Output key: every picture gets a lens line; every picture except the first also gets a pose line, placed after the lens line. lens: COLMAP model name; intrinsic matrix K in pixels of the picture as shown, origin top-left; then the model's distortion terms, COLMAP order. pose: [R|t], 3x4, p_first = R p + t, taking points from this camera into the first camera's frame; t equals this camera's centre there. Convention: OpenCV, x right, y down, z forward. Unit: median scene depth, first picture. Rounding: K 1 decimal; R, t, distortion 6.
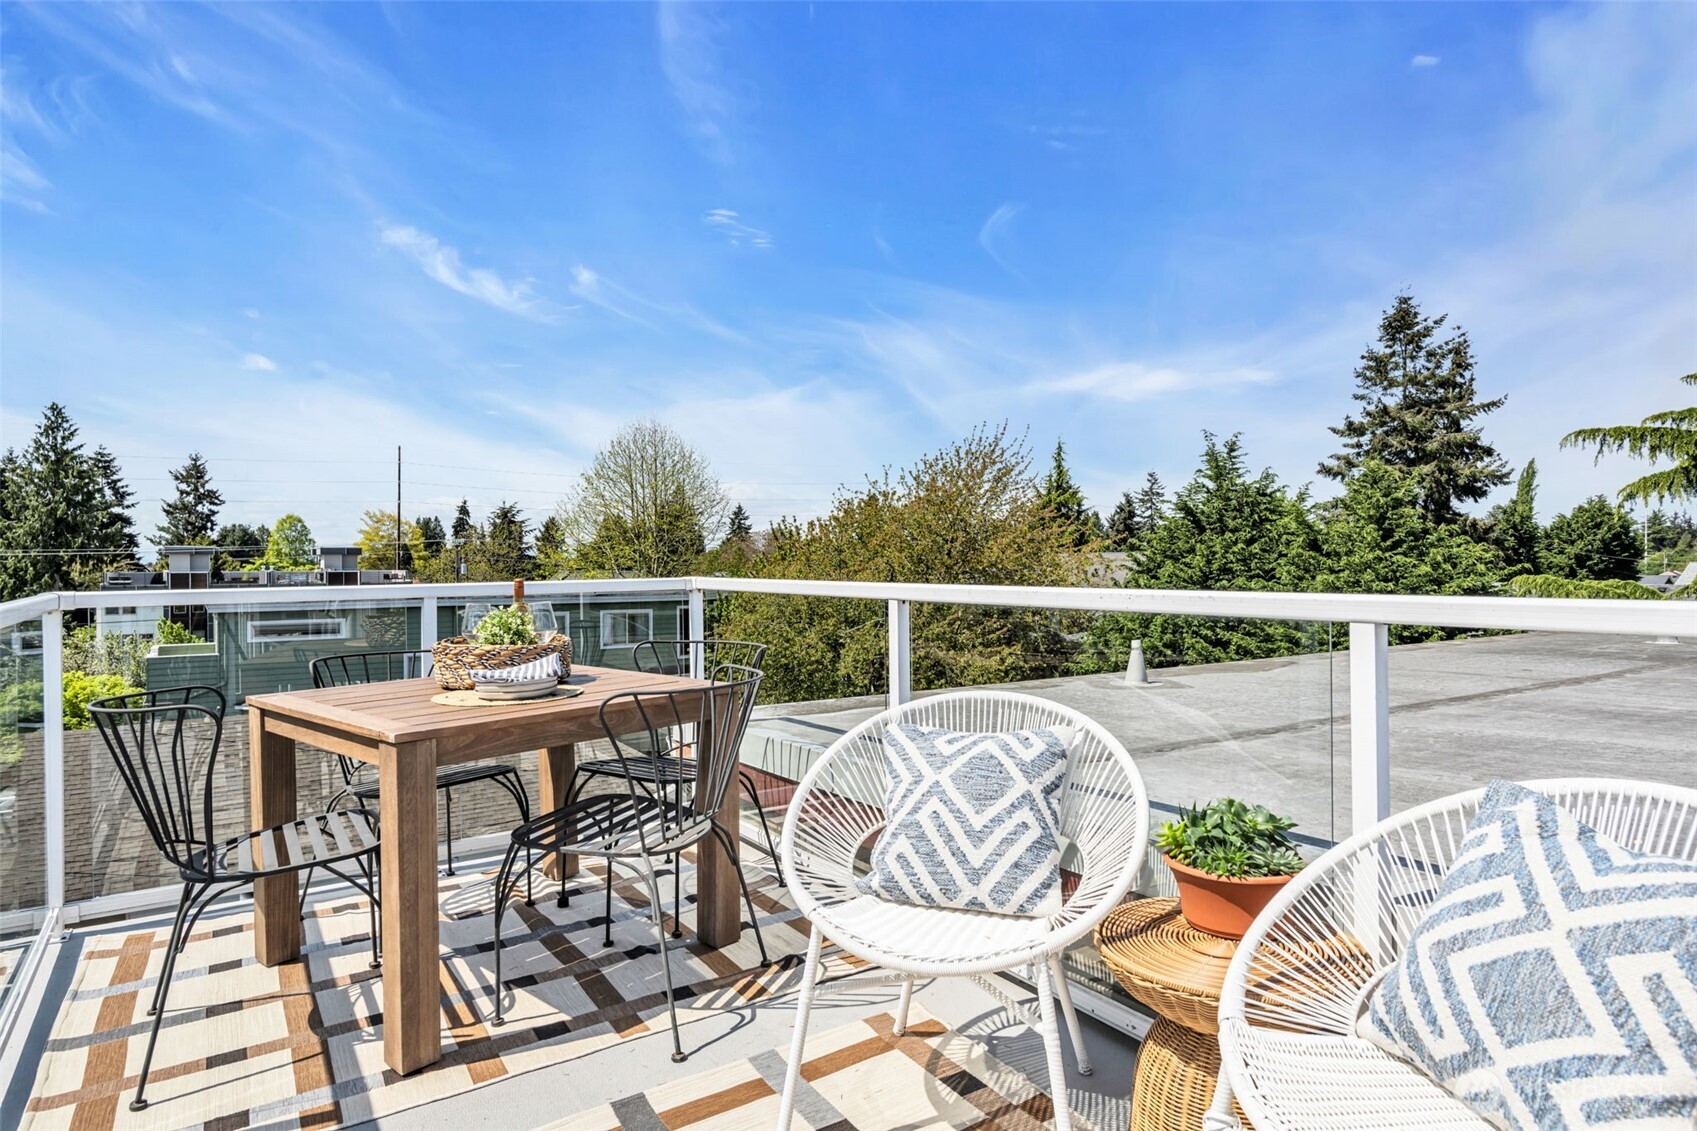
lens RADIAL K [[973.1, 0, 843.8], [0, 973.1, 567.7], [0, 0, 1]] dist [0.006685, -0.001946]
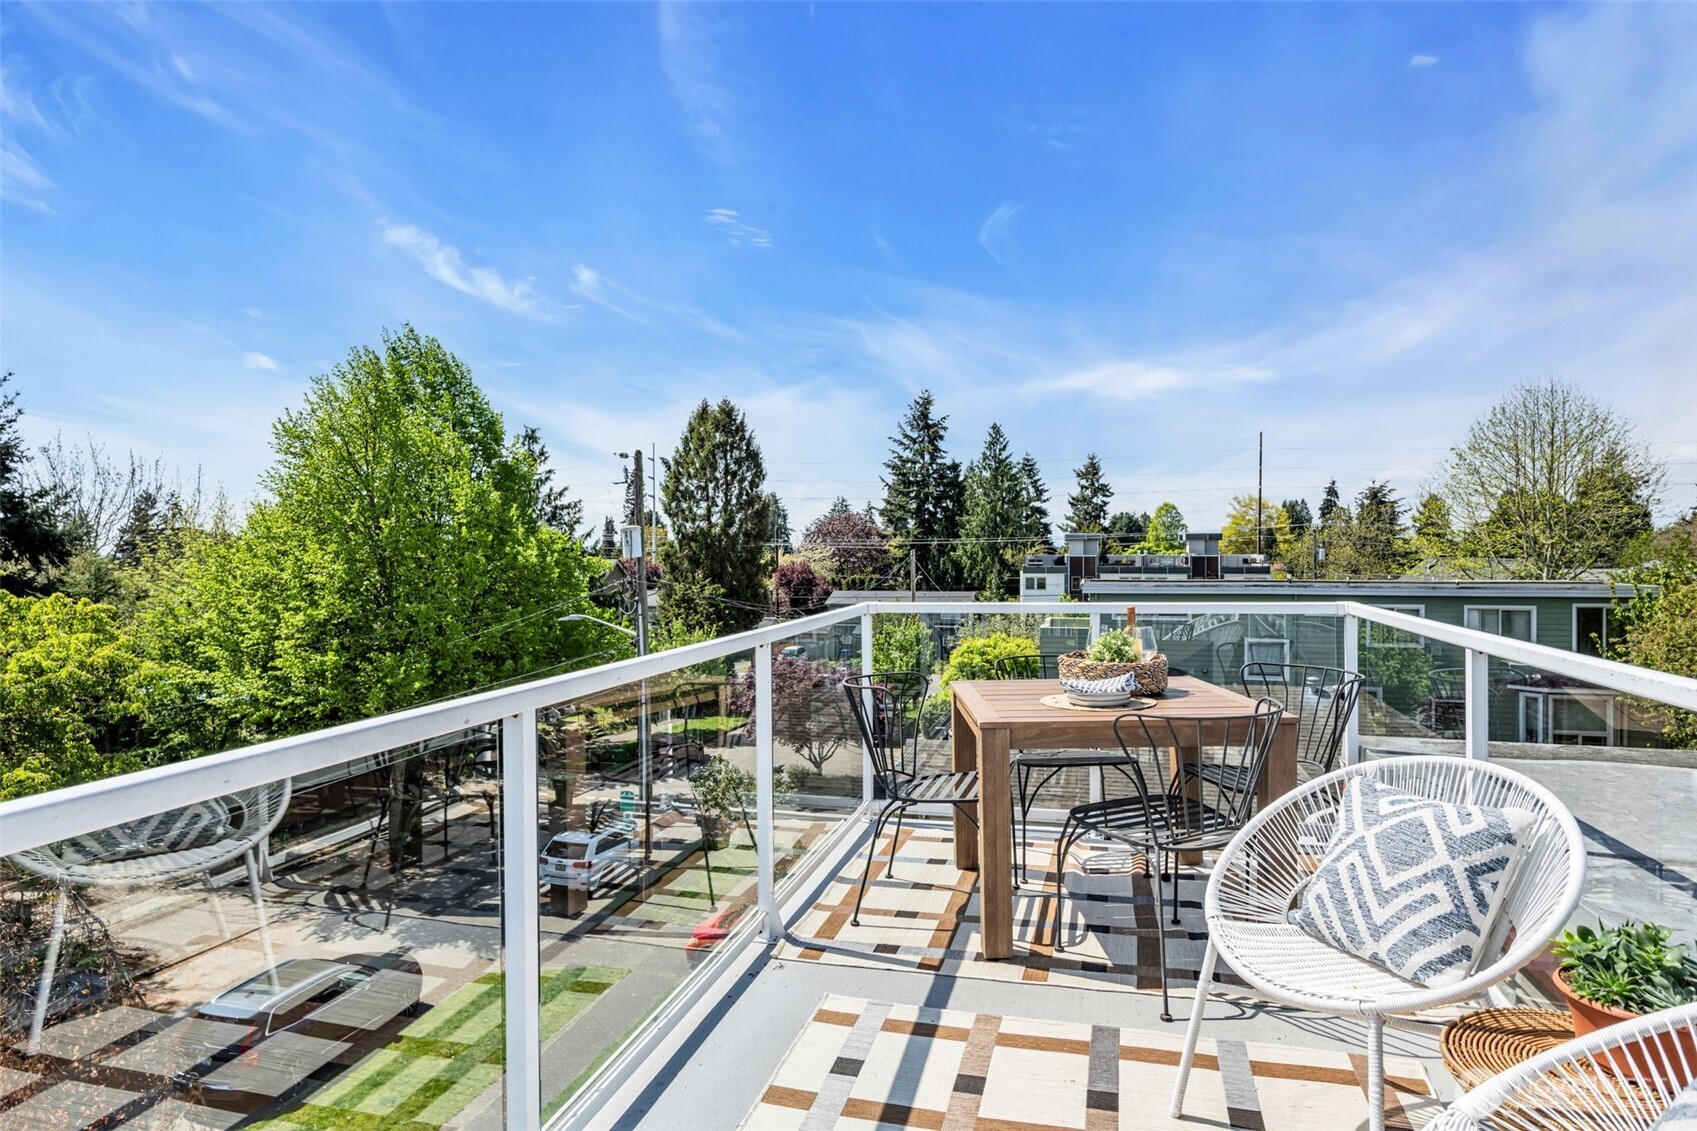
lens RADIAL K [[973.1, 0, 842.5], [0, 973.1, 552.5], [0, 0, 1]] dist [0.006685, -0.001946]
pose [[0.664358, 0.004623, -0.747400, 0.335292], [-0.002261, 0.999989, 0.004176, -0.059834], [0.747411, -0.001085, 0.664361, -0.079245]]
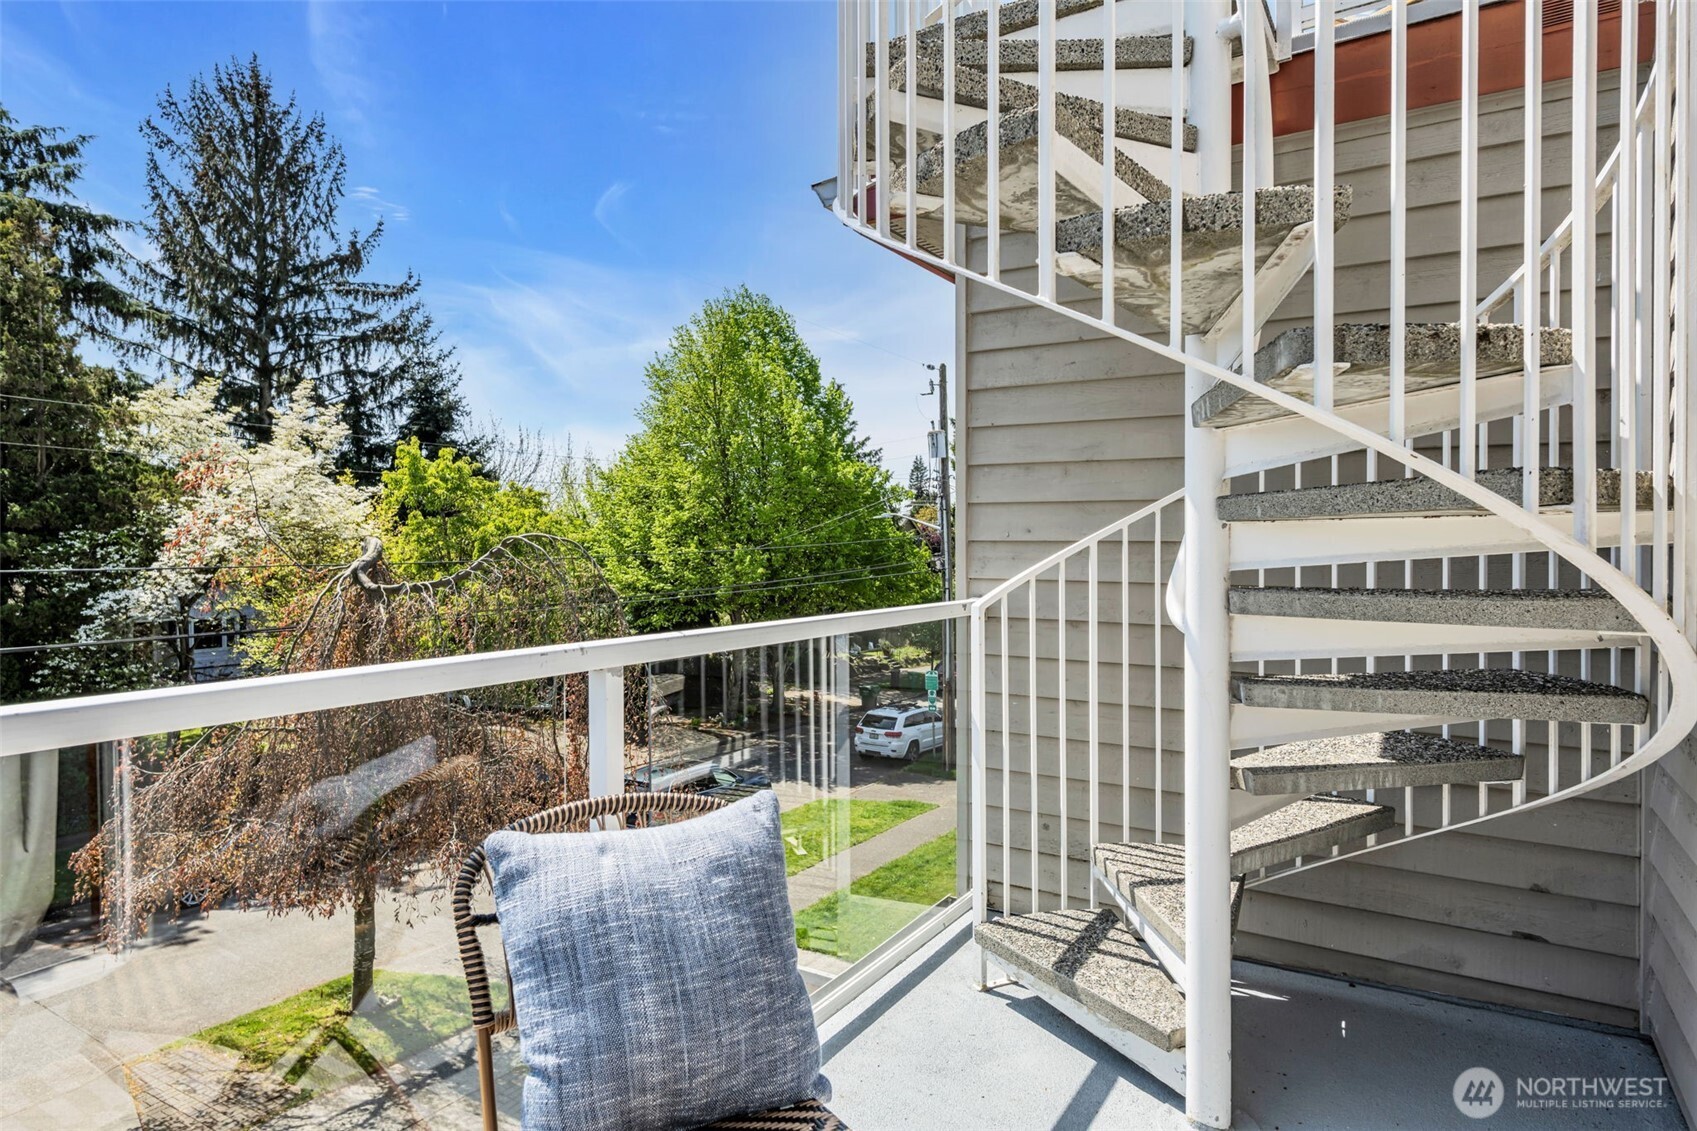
lens RADIAL K [[973.1, 0, 848.2], [0, 973.1, 556.5], [0, 0, 1]] dist [0.006685, -0.001946]
pose [[0.434221, 0.008624, -0.900765, 0.989571], [-0.002660, 0.999962, 0.008291, 0.816129], [0.900802, -0.001205, 0.434228, -0.714935]]
